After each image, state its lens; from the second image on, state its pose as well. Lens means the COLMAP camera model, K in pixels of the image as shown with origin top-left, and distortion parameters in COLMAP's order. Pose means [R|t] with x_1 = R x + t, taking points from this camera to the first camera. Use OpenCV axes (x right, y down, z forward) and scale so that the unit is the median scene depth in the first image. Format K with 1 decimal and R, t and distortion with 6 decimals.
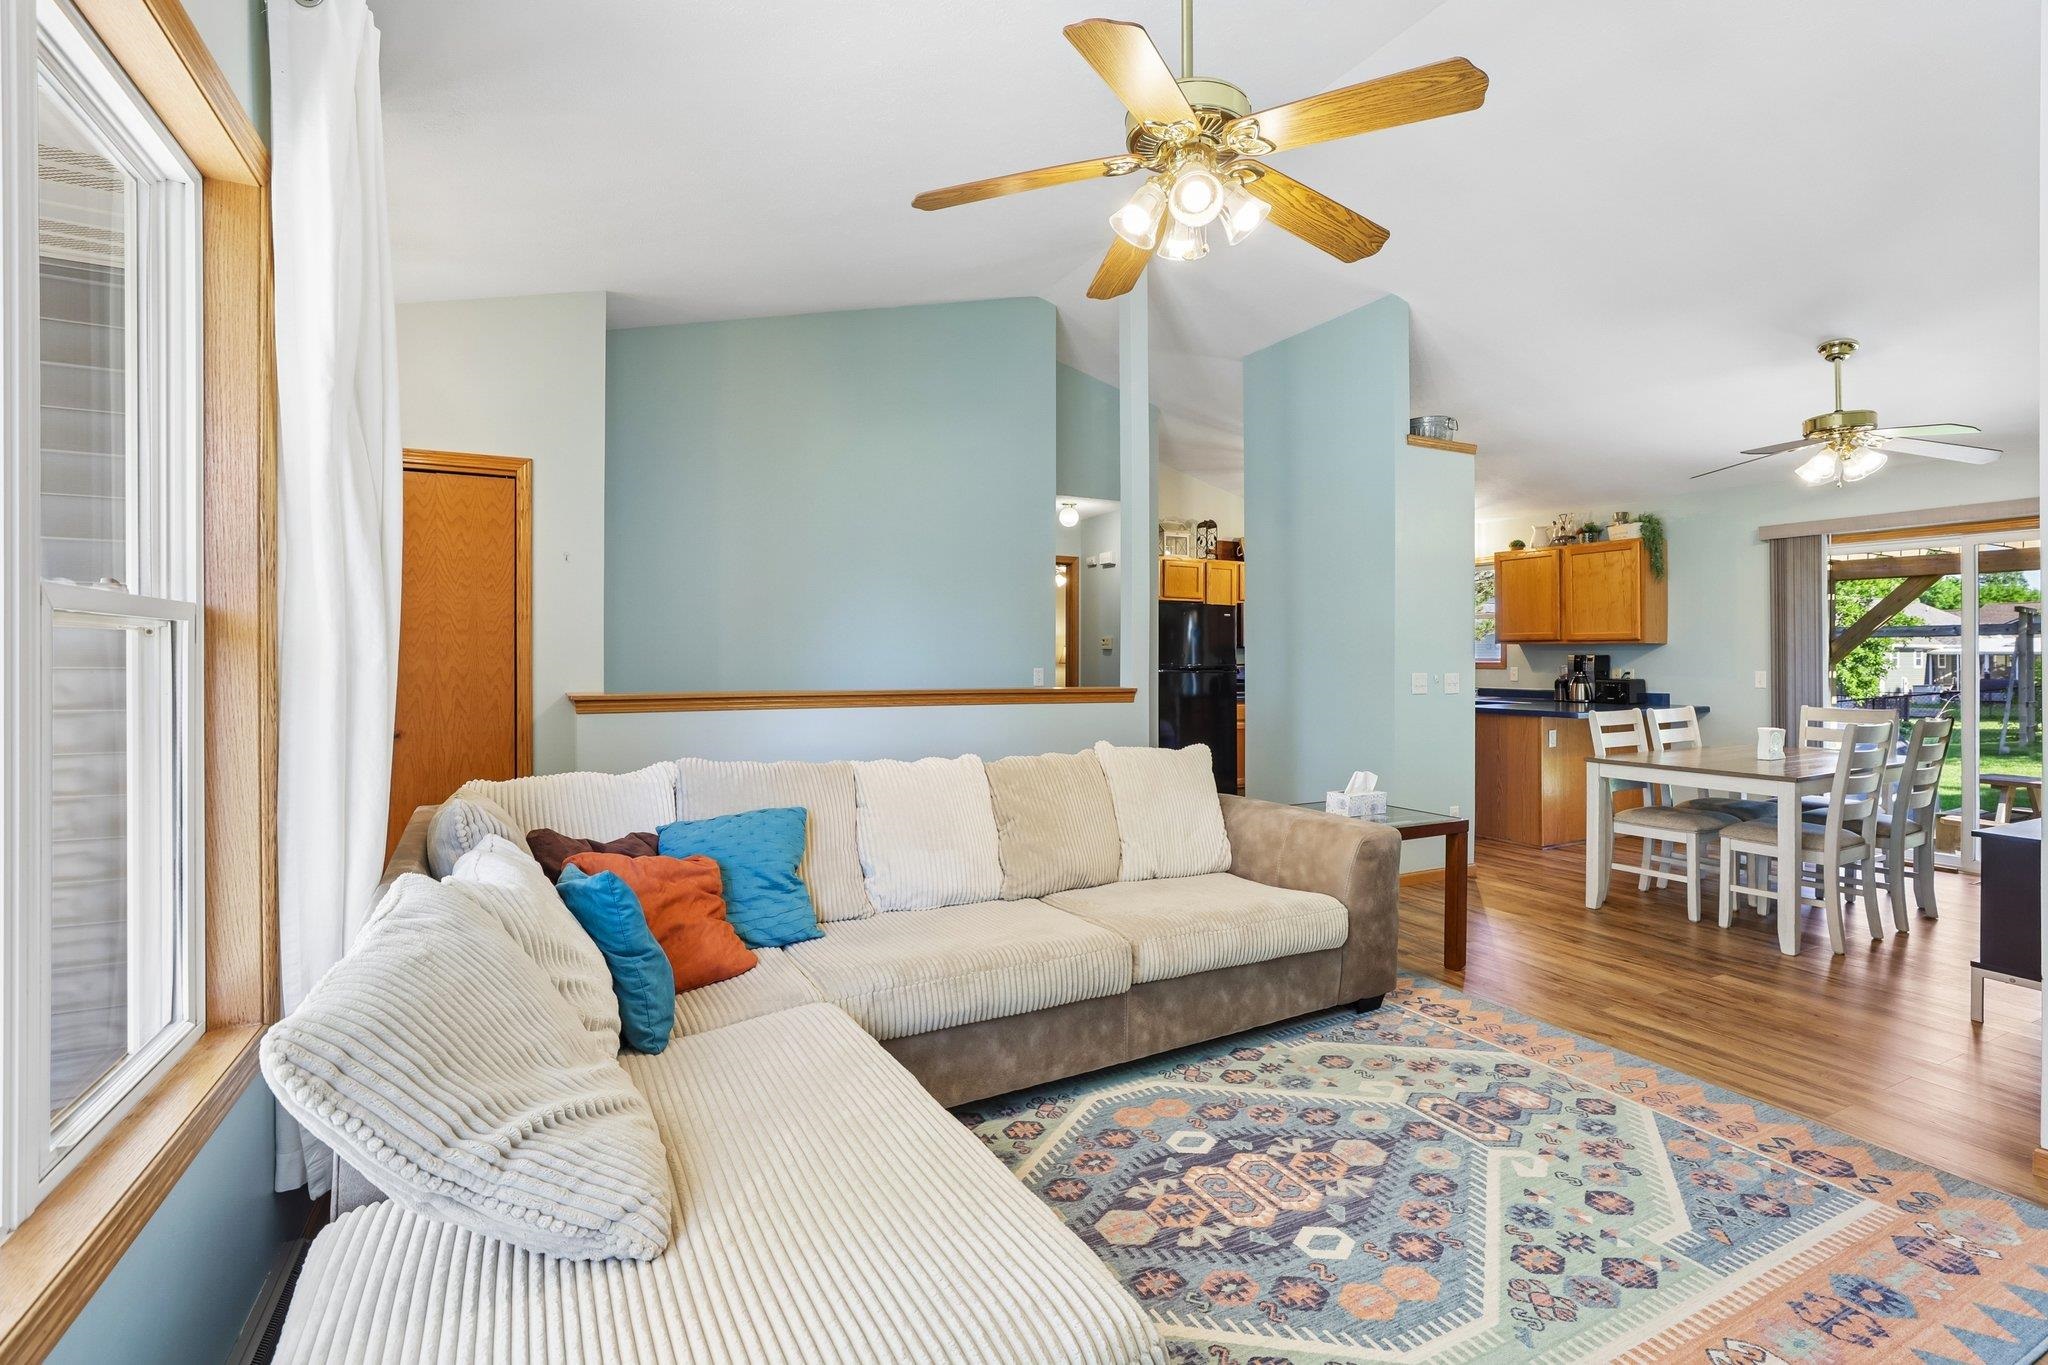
lens RADIAL K [[937.0, 0, 1030.3], [0, 937.0, 658.9], [0, 0, 1]] dist [-0.036631, 0.013935]
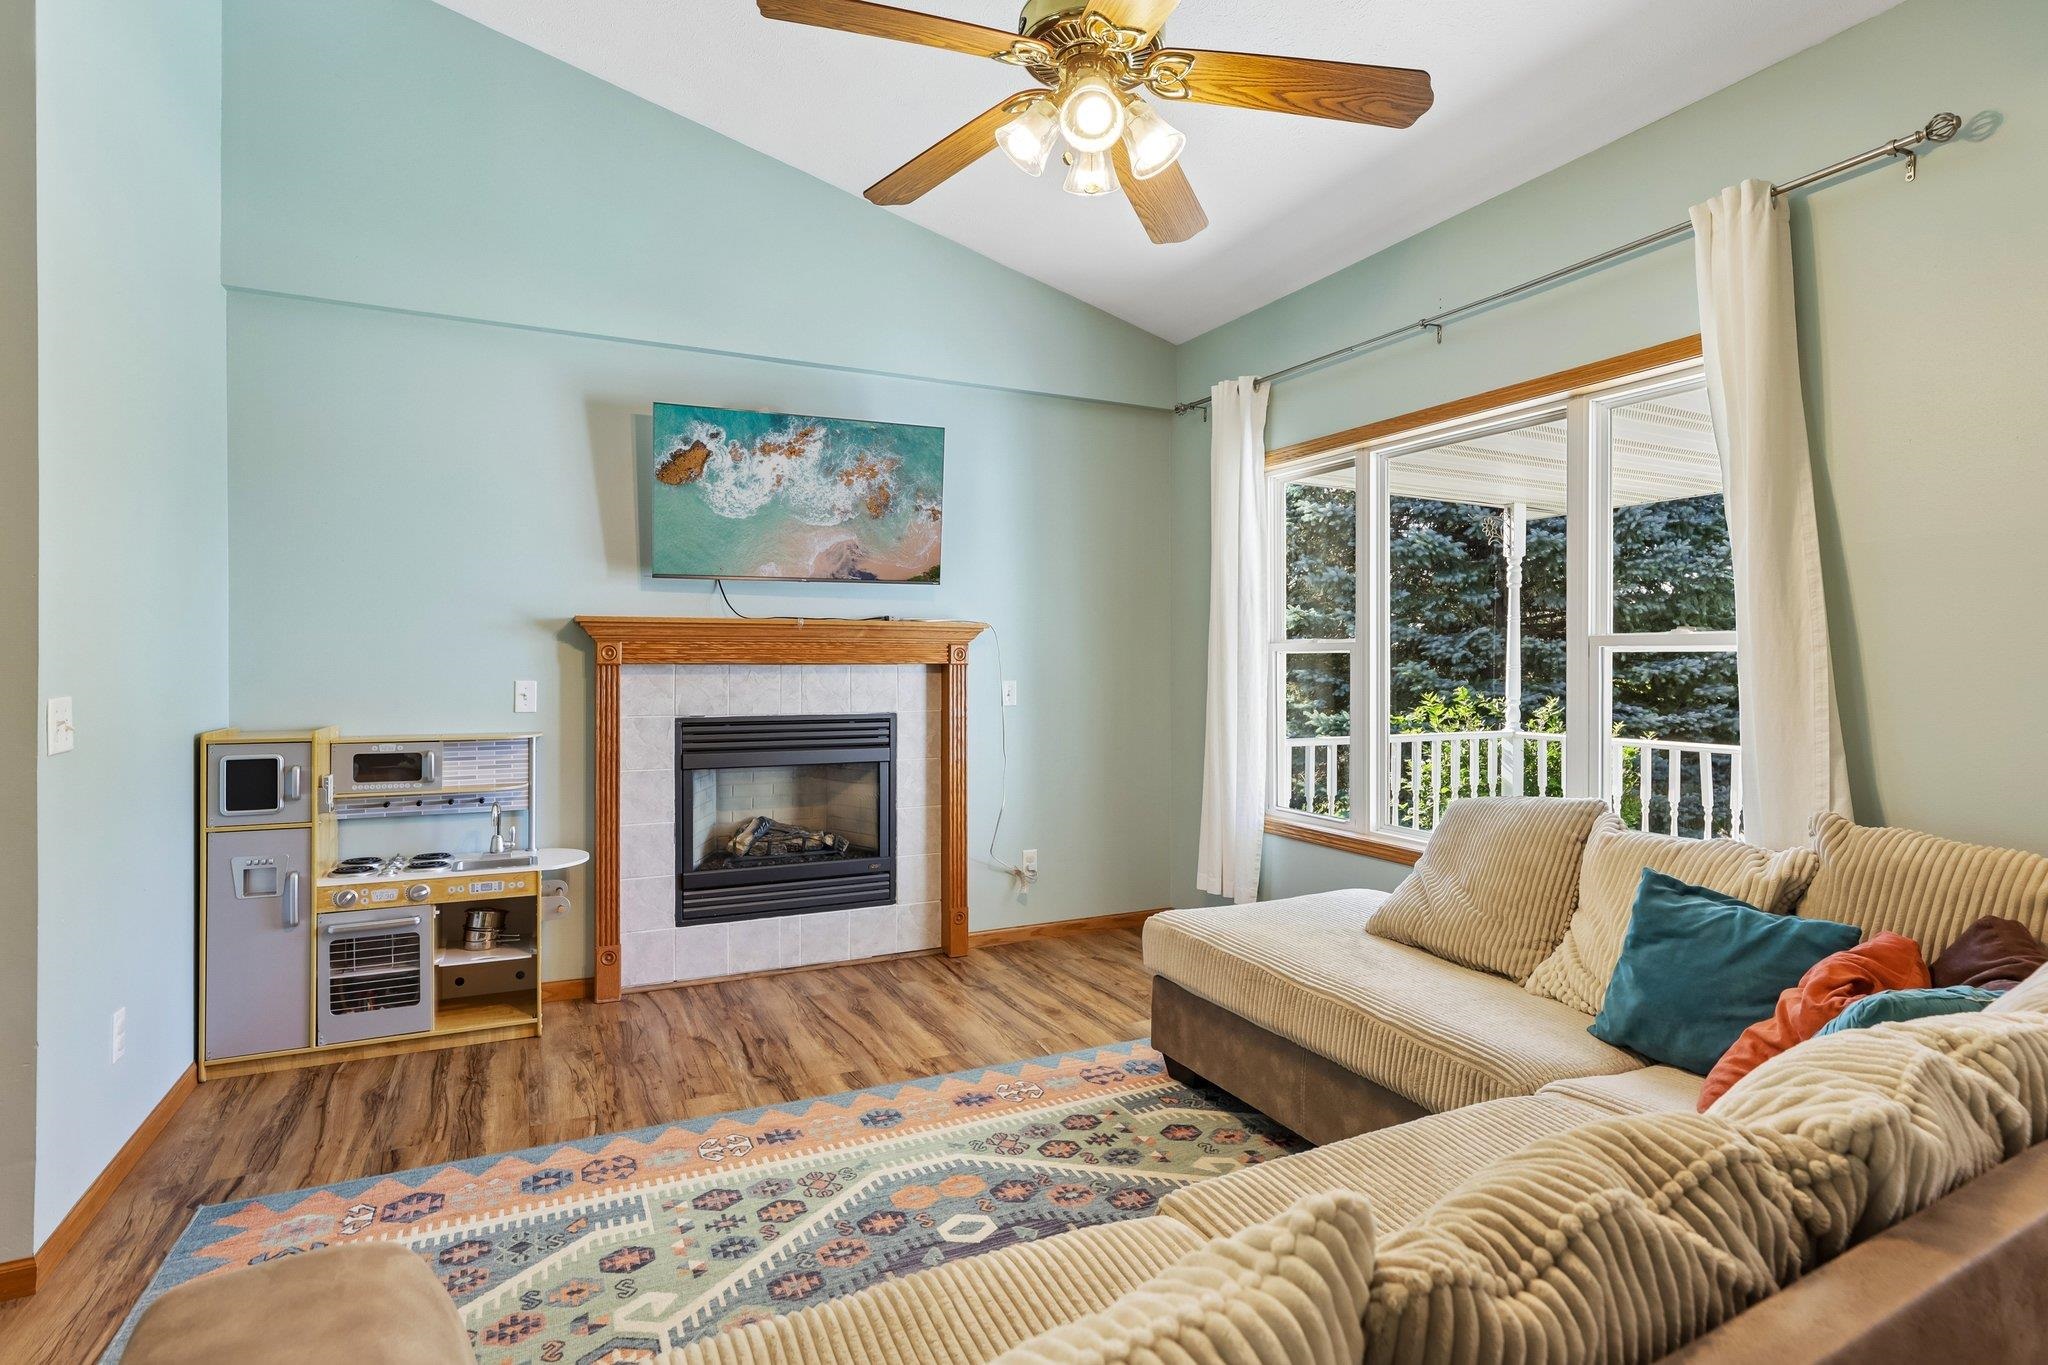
lens RADIAL K [[1050.3, 0, 1064.9], [0, 1050.3, 663.4], [0, 0, 1]] dist [-0.017856, 0.013719]
pose [[-0.999793, -0.010695, -0.017316, 0.214320], [-0.010765, 0.999934, 0.003912, -0.005822], [0.017273, 0.004097, -0.999842, 1.969756]]
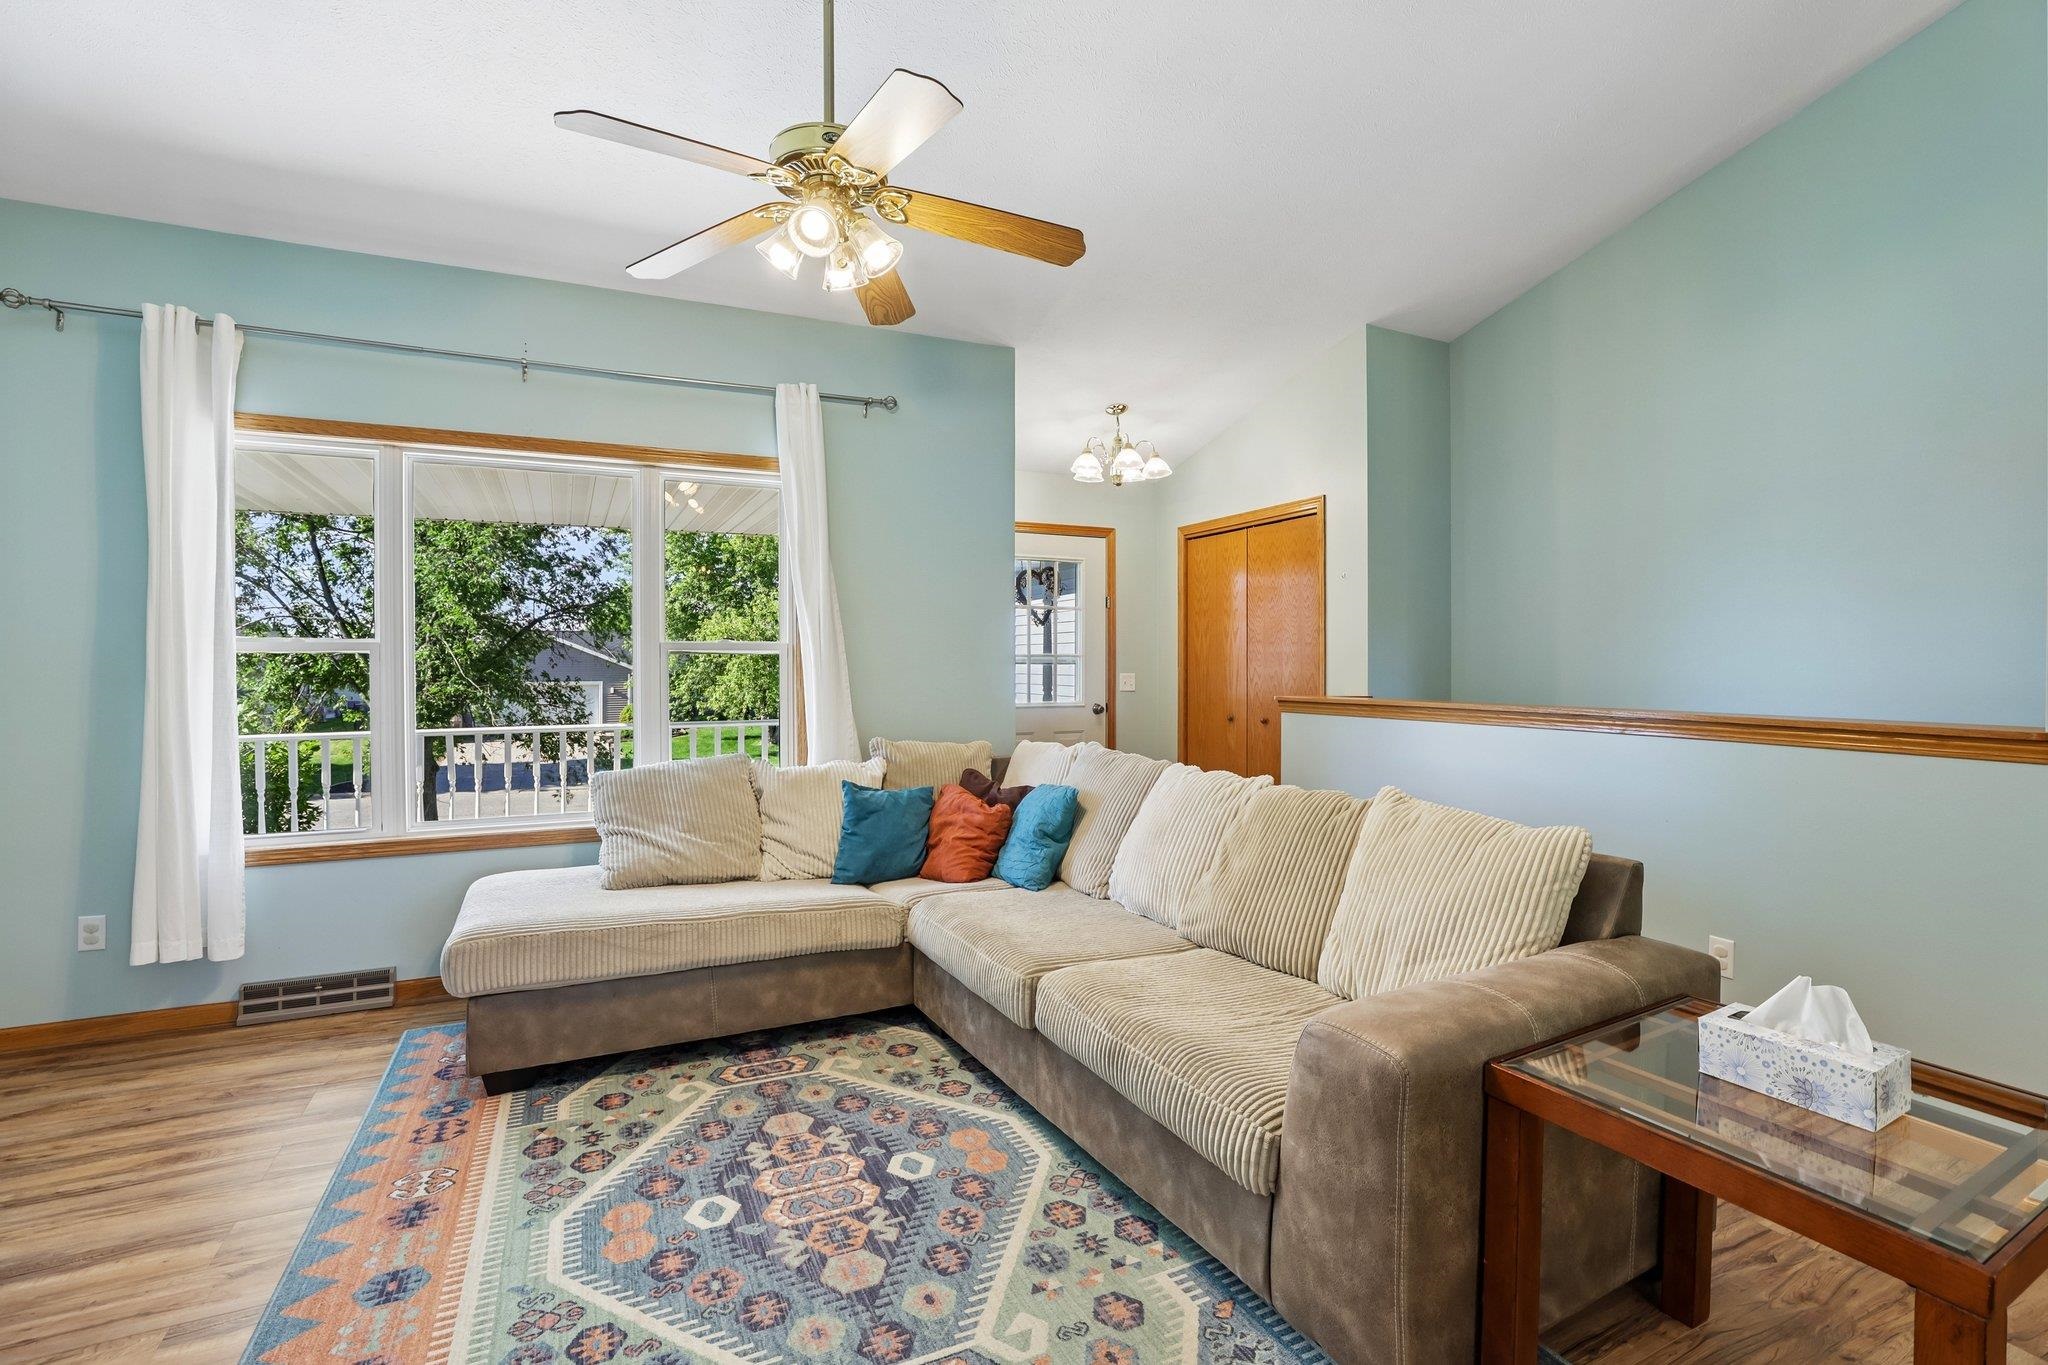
lens RADIAL K [[937.0, 0, 1030.3], [0, 937.0, 658.9], [0, 0, 1]] dist [-0.036631, 0.013935]
pose [[-0.012155, -0.006484, -0.999905, 1.259019], [0.001337, 0.999978, -0.006501, -0.000522], [0.999925, -0.001416, -0.012146, 1.253551]]
